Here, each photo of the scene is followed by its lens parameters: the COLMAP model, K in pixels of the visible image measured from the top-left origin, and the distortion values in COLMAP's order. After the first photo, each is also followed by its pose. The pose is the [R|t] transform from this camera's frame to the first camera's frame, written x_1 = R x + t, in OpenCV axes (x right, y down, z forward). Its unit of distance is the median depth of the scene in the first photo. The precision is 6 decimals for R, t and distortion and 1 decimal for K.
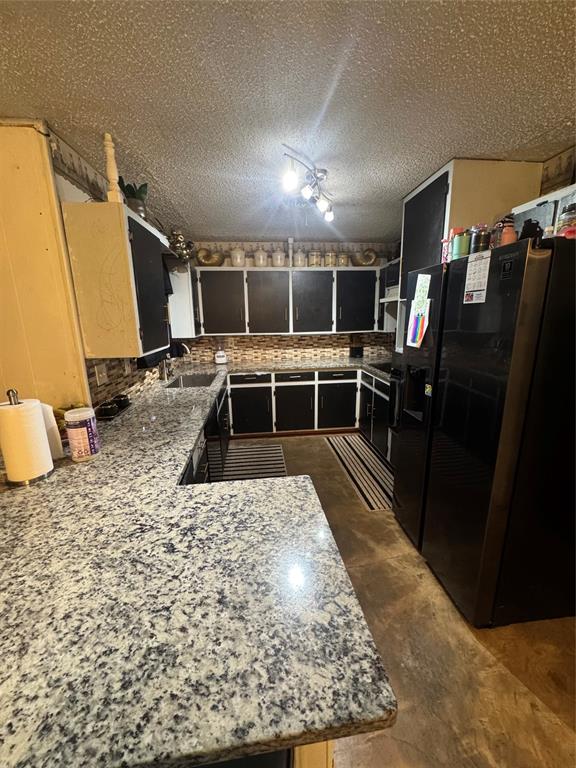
lens RADIAL K [[307.5, 0, 287.6], [0, 307.5, 382.1], [0, 0, 1]] dist [-0.005807, 0.000697]
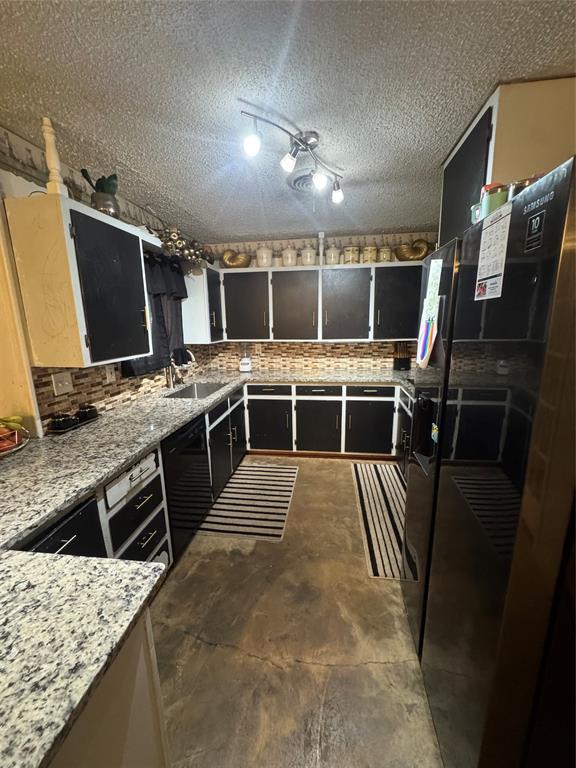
lens RADIAL K [[307.5, 0, 287.7], [0, 307.5, 382.3], [0, 0, 1]] dist [-0.005807, 0.000697]
pose [[0.970215, 0.048023, -0.237439, 0.166691], [-0.051230, 0.998660, -0.007354, -0.033876], [0.236768, 0.019299, 0.971375, 0.152788]]
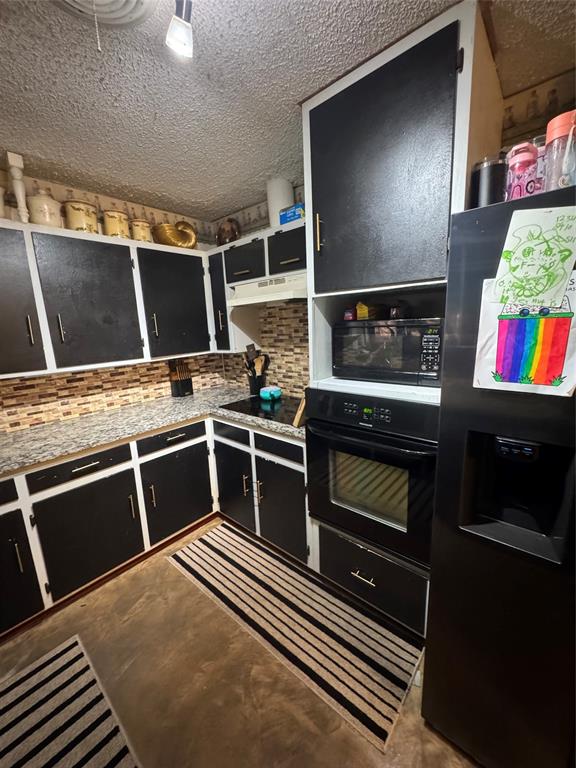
lens RADIAL K [[307.5, 0, 288.8], [0, 307.5, 383.3], [0, 0, 1]] dist [-0.005807, 0.000697]
pose [[0.731876, -0.142145, 0.666448, -0.045481], [0.172029, 0.984865, 0.021141, -0.109377], [-0.659366, 0.099175, 0.745252, 0.526072]]
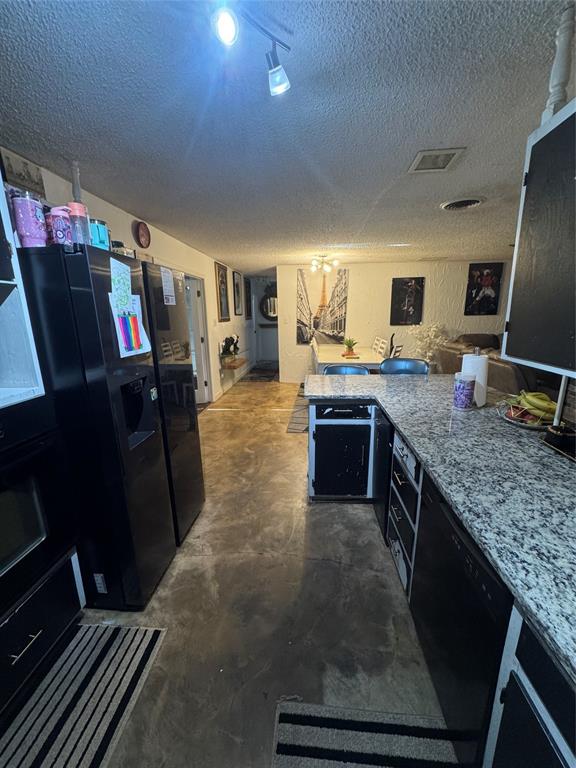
lens RADIAL K [[307.5, 0, 287.3], [0, 307.5, 384.0], [0, 0, 1]] dist [-0.005807, 0.000697]
pose [[-0.981795, -0.007705, 0.189789, -0.067241], [0.074641, 0.903148, 0.422791, -0.203768], [-0.174665, 0.429260, -0.886131, 0.966870]]
